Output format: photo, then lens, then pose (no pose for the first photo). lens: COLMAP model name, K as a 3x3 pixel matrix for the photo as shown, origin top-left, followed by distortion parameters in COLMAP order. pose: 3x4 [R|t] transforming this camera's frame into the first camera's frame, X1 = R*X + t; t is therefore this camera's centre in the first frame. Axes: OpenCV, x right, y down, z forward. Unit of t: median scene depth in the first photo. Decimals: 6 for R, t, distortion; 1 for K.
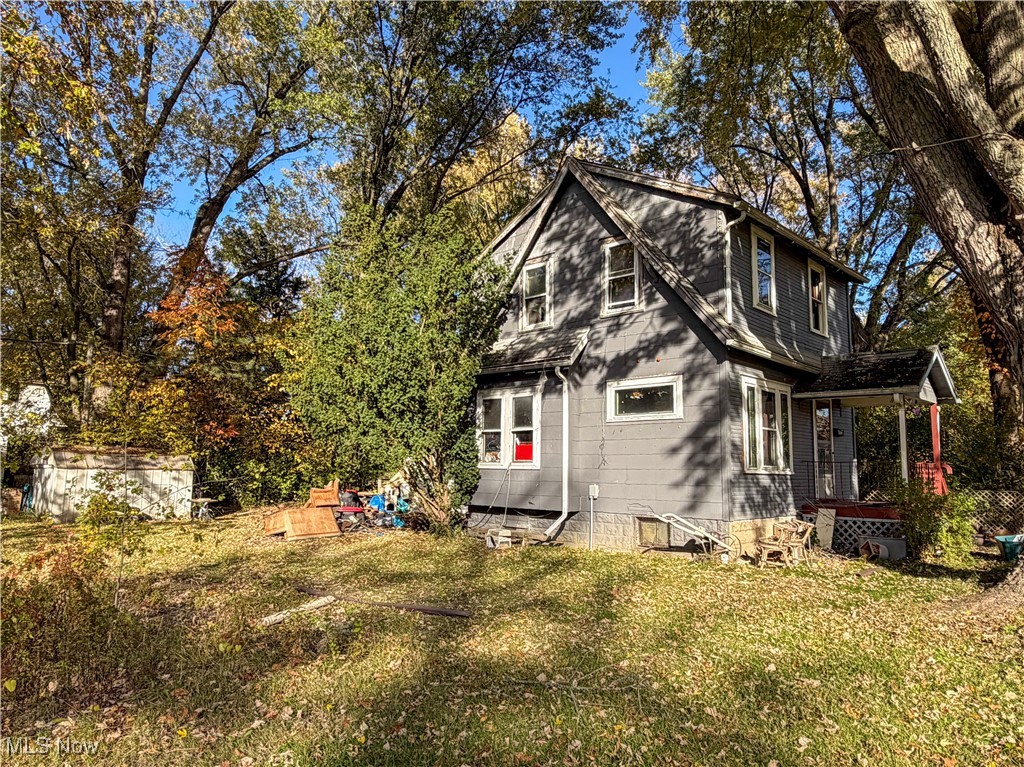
lens RADIAL K [[693.5, 0, 499.4], [0, 693.5, 375.0], [0, 0, 1]] dist [-0.000977, 0.012059]
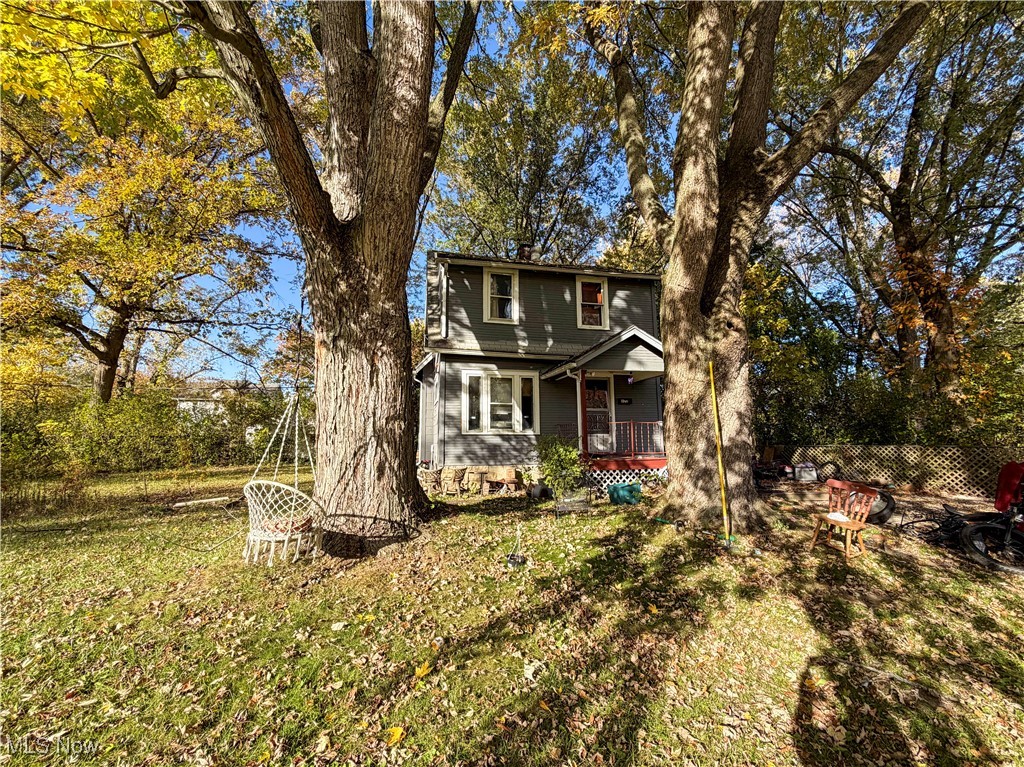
lens RADIAL K [[433.0, 0, 521.0], [0, 433.0, 367.6], [0, 0, 1]] dist [0.001161, 0.000041]
pose [[0.840807, -0.117531, -0.528423, 0.867686], [0.093598, 0.993008, -0.071933, 0.068875], [0.533182, 0.011022, 0.845928, 0.248988]]
